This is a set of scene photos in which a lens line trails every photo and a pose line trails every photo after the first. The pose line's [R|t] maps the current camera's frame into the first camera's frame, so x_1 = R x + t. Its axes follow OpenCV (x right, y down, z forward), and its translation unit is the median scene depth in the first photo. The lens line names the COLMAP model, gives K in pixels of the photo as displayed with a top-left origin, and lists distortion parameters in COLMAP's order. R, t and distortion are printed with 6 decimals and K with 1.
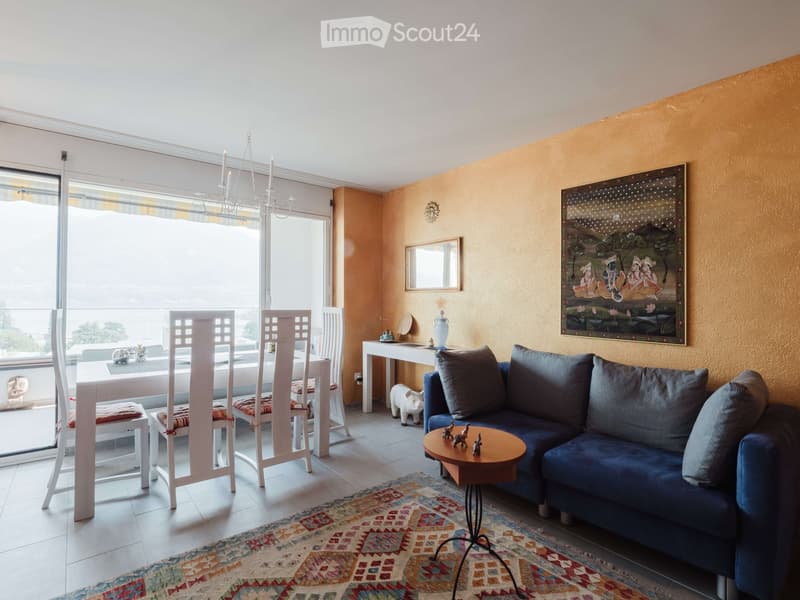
lens RADIAL K [[406.3, 0, 390.5], [0, 406.3, 284.0], [0, 0, 1]] dist [-0.011321, -0.000451]
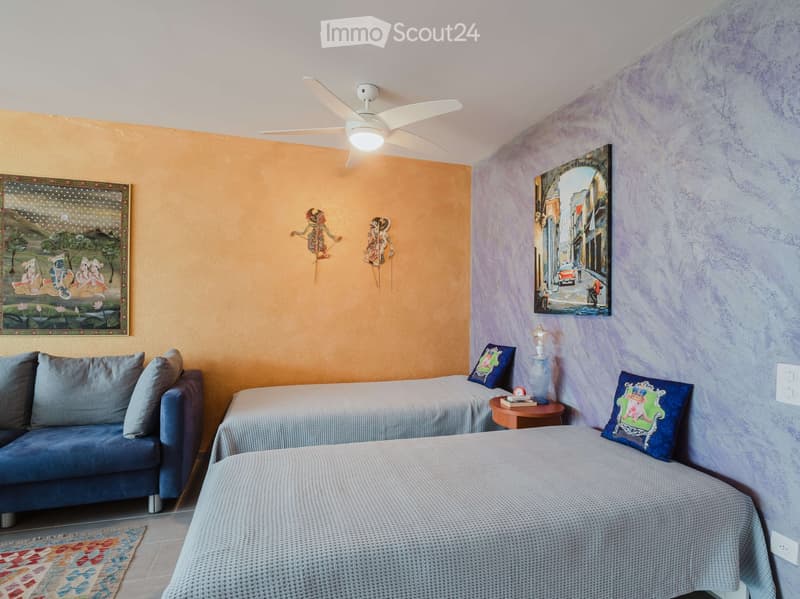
lens RADIAL K [[406.3, 0, 393.1], [0, 406.3, 313.8], [0, 0, 1]] dist [-0.011321, -0.000451]
pose [[0.363442, -0.028799, 0.931171, -0.110720], [-0.043798, 0.997889, 0.047957, -0.005586], [-0.930587, -0.058213, 0.361414, -0.179588]]
